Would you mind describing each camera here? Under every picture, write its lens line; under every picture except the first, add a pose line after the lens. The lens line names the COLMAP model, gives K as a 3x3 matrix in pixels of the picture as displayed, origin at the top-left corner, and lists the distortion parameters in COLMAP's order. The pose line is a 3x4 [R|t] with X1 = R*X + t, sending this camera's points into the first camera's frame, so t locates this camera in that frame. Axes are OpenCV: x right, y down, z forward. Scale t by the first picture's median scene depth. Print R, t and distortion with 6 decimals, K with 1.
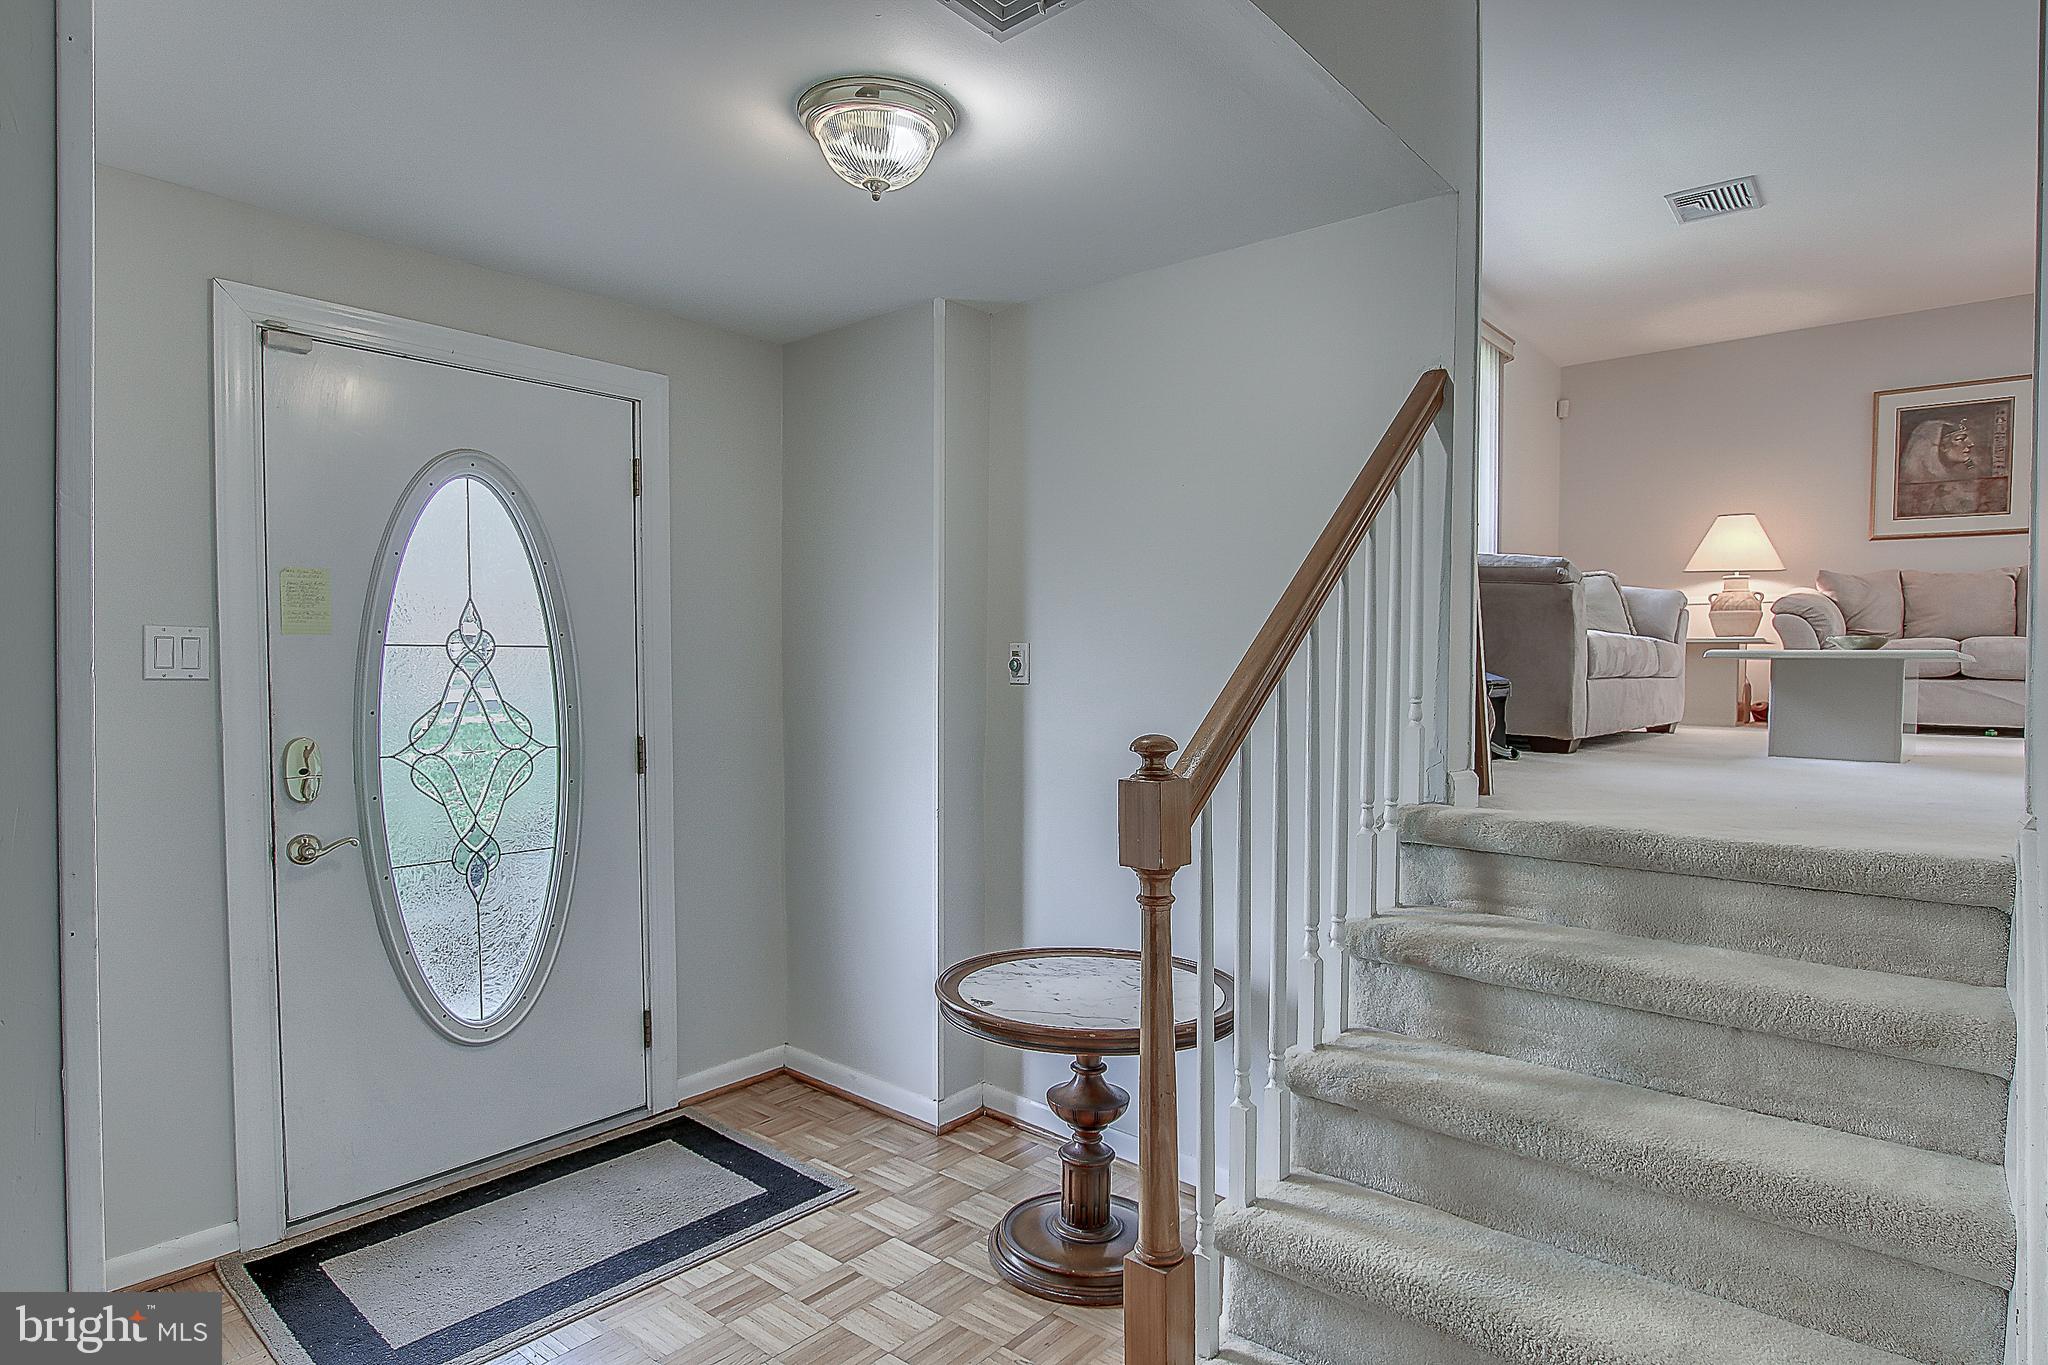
lens RADIAL K [[1131.8, 0, 1024.0], [0, 1131.8, 682.5], [0, 0, 1]] dist [-0.005913, -0.000456]
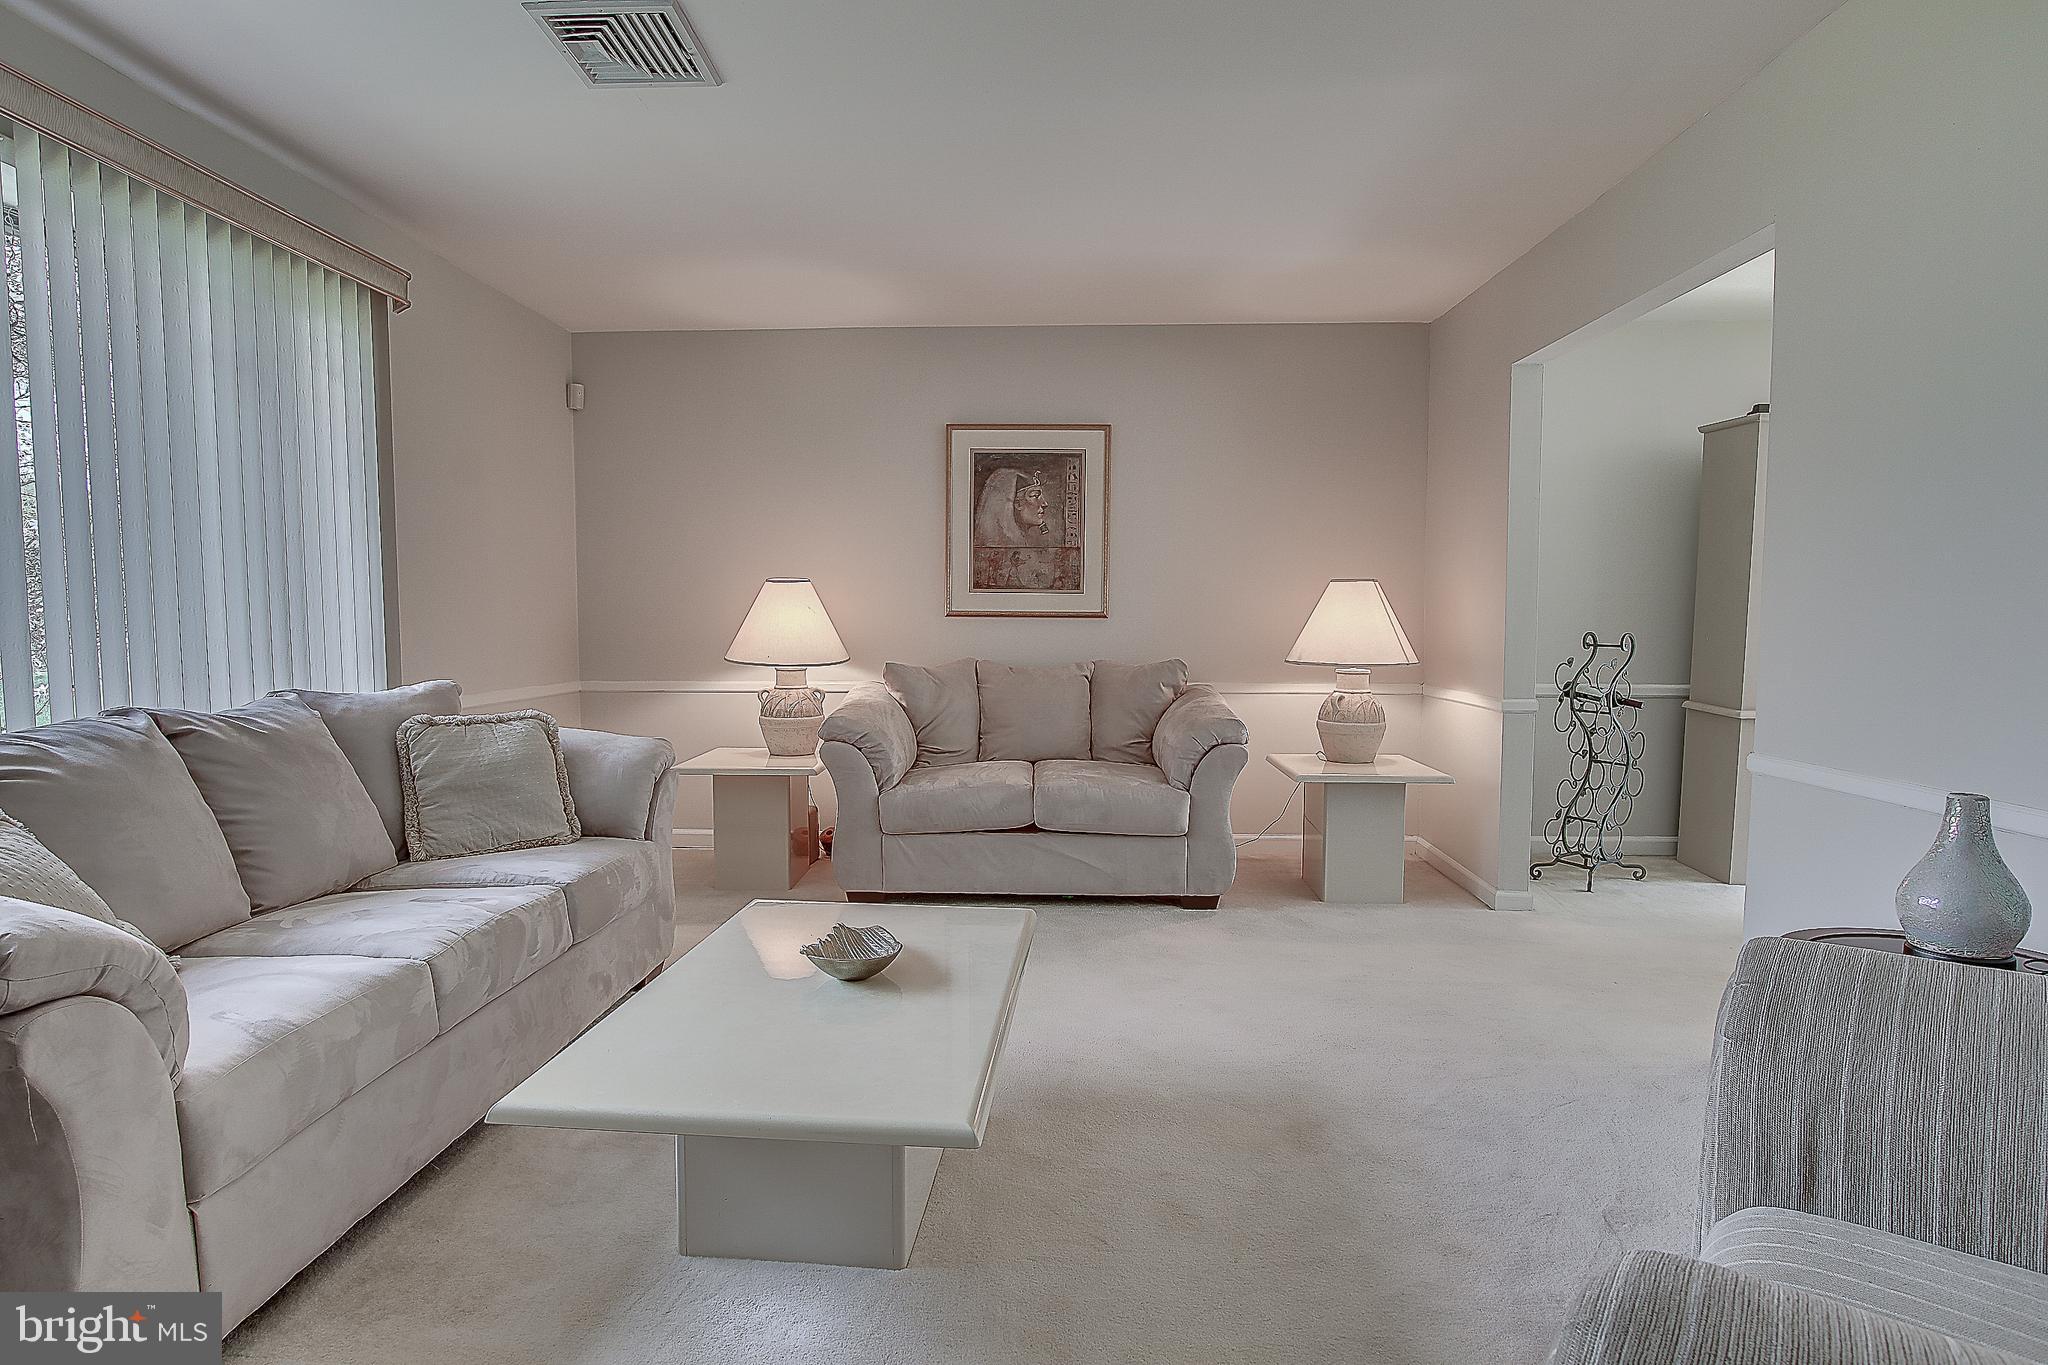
lens RADIAL K [[1131.8, 0, 1024.0], [0, 1131.8, 682.5], [0, 0, 1]] dist [-0.005913, -0.000456]
pose [[0.790008, -0.044315, 0.611493, 0.327049], [0.017183, 0.998593, 0.050169, -0.123259], [-0.612856, -0.029127, 0.789658, 0.365389]]
